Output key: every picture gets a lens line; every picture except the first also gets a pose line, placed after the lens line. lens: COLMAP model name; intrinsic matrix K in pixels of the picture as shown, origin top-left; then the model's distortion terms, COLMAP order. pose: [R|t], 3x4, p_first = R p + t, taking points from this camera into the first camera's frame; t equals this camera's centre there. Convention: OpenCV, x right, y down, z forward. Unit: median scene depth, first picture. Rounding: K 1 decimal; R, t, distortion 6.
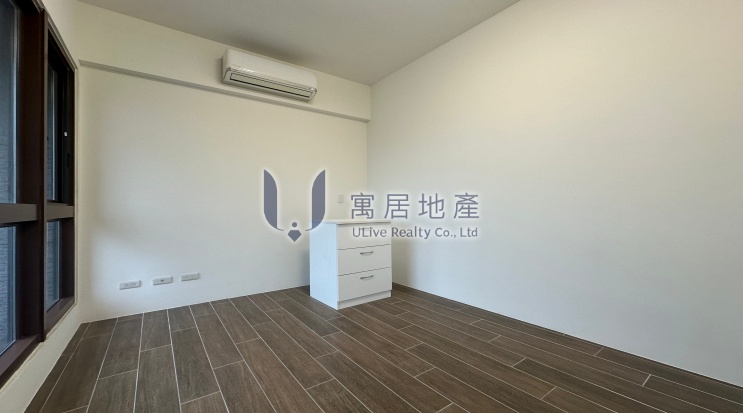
lens RADIAL K [[297.6, 0, 371.8], [0, 297.6, 204.9], [0, 0, 1]] dist [-0.000054, -0.000581]
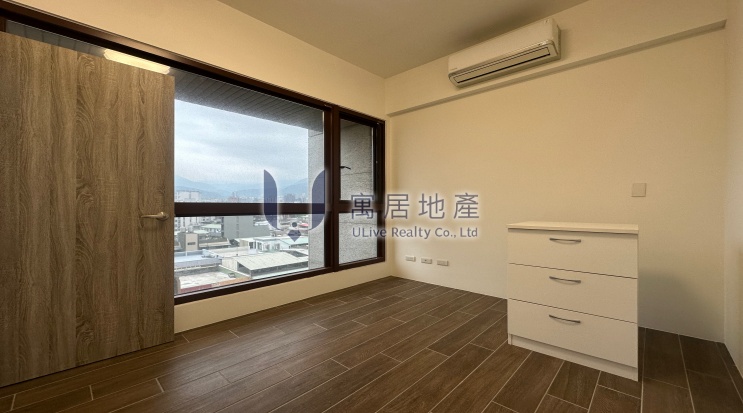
lens RADIAL K [[297.6, 0, 371.3], [0, 297.6, 209.2], [0, 0, 1]] dist [-0.000054, -0.000581]
pose [[0.175361, 0.016643, -0.984364, 0.614657], [0.015100, 0.999694, 0.019593, -0.002542], [0.984388, -0.018300, 0.175056, 0.602177]]
